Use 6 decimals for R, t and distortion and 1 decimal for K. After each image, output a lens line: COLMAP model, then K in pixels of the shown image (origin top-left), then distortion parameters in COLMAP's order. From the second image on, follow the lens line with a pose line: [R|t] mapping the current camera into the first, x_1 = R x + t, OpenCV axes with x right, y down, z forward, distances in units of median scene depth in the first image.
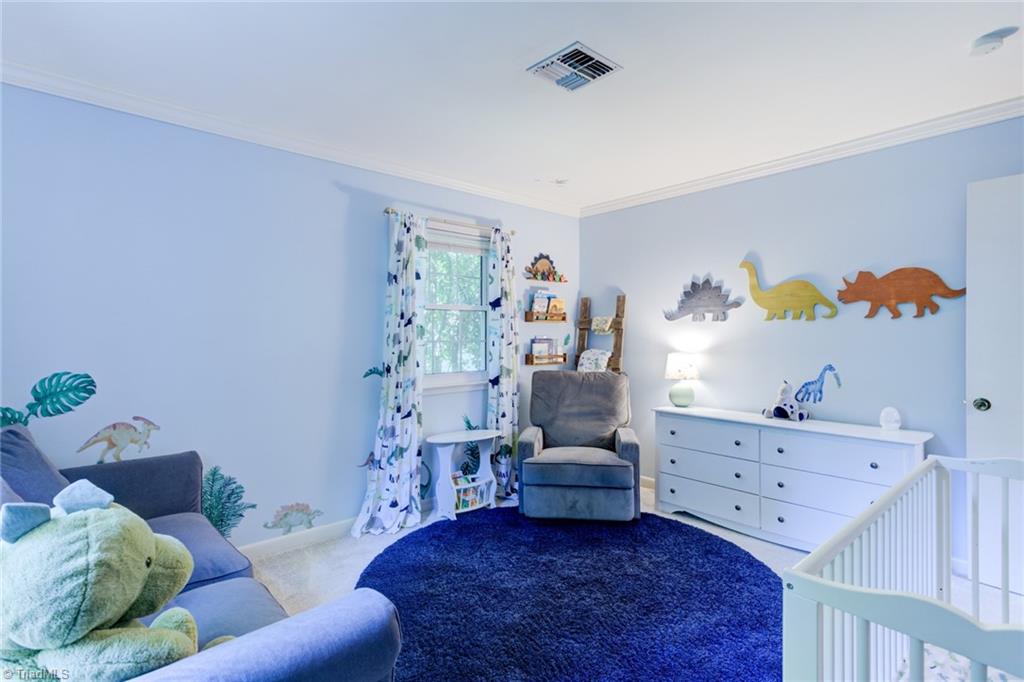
lens RADIAL K [[497.8, 0, 512.1], [0, 497.8, 342.1], [0, 0, 1]] dist [0.006562, 0.005396]
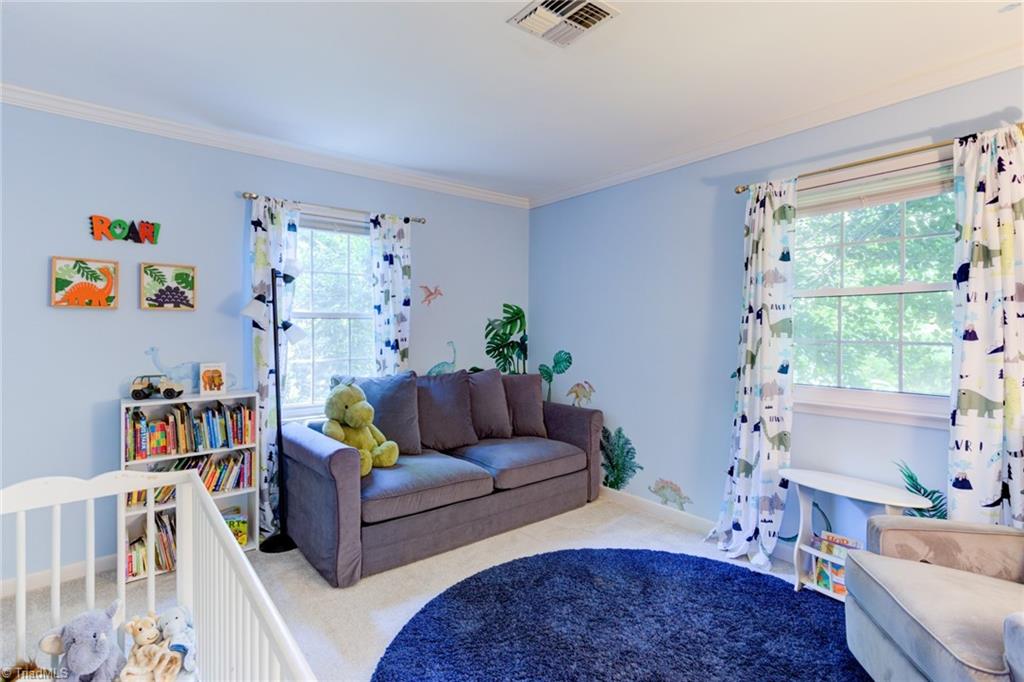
lens RADIAL K [[497.8, 0, 512.6], [0, 497.8, 333.2], [0, 0, 1]] dist [0.006562, 0.005396]
pose [[-0.060192, 0.006870, -0.998163, 0.717020], [-0.021002, 0.999746, 0.008147, -0.011094], [0.997966, 0.021453, -0.060033, 0.721181]]
